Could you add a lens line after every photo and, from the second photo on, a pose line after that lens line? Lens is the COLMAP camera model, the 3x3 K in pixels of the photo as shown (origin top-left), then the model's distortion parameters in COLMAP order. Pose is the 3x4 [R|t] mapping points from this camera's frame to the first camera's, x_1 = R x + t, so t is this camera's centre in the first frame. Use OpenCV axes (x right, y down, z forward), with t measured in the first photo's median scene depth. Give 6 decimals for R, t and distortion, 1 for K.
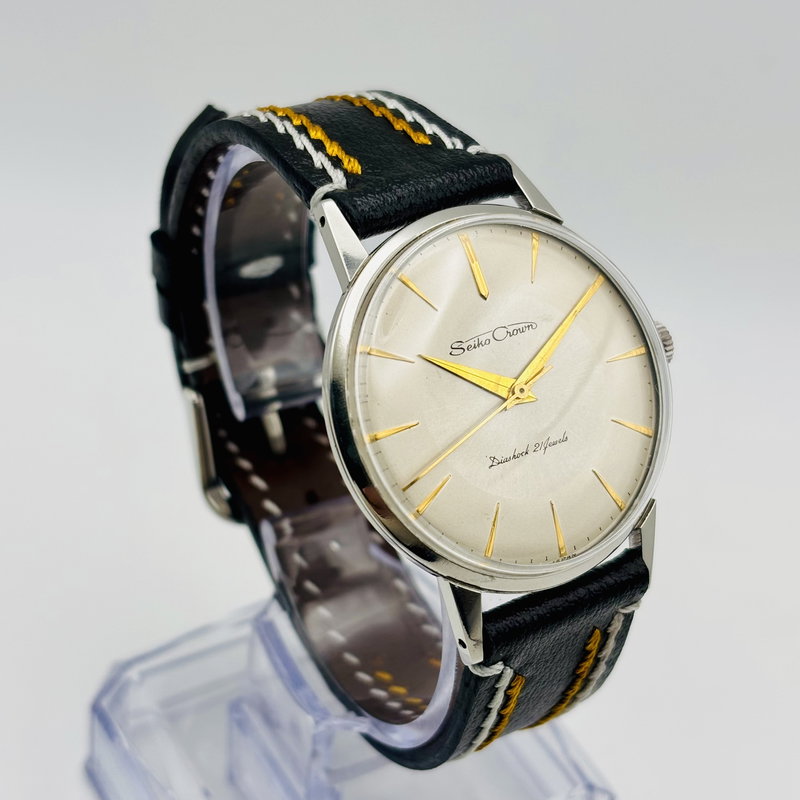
lens RADIAL K [[1674.7, 0, 388.5], [0, 1674.7, 397.9], [0, 0, 1]] dist [0.090203, -1.854272]
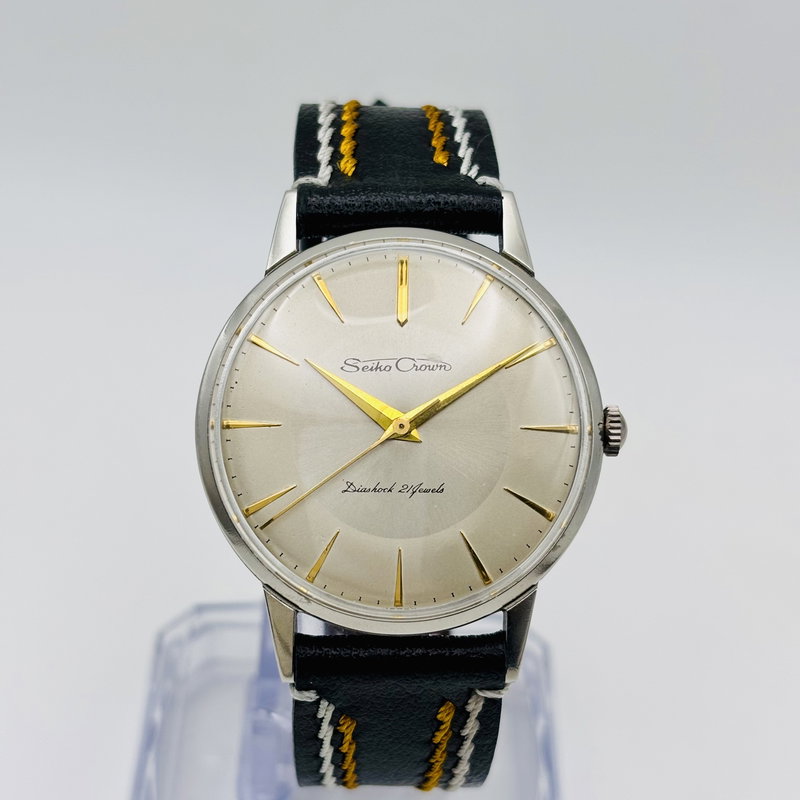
lens RADIAL K [[1674.7, 0, 388.5], [0, 1674.7, 397.9], [0, 0, 1]] dist [0.090203, -1.854272]
pose [[0.854790, 0.271111, -0.442530, 0.469182], [-0.280564, 0.958759, 0.045437, -0.058432], [0.436598, 0.085319, 0.895602, 0.133777]]
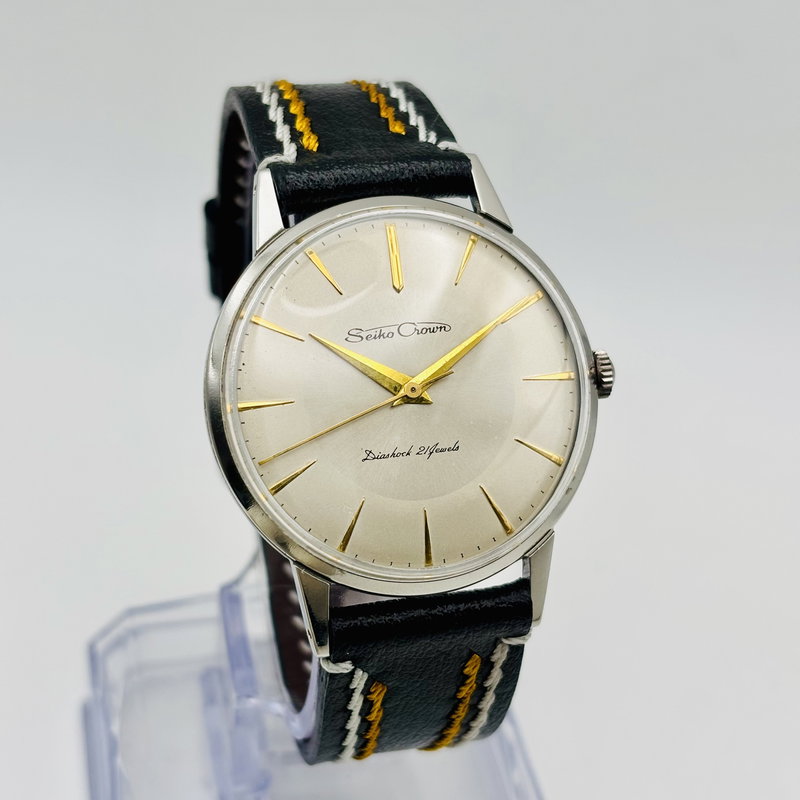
lens RADIAL K [[1674.7, 0, 388.5], [0, 1674.7, 397.9], [0, 0, 1]] dist [0.090203, -1.854272]
pose [[0.949005, 0.171838, -0.264313, 0.308752], [-0.178497, 0.983940, -0.001195, 0.003874], [0.259863, 0.048313, 0.964436, 0.056976]]
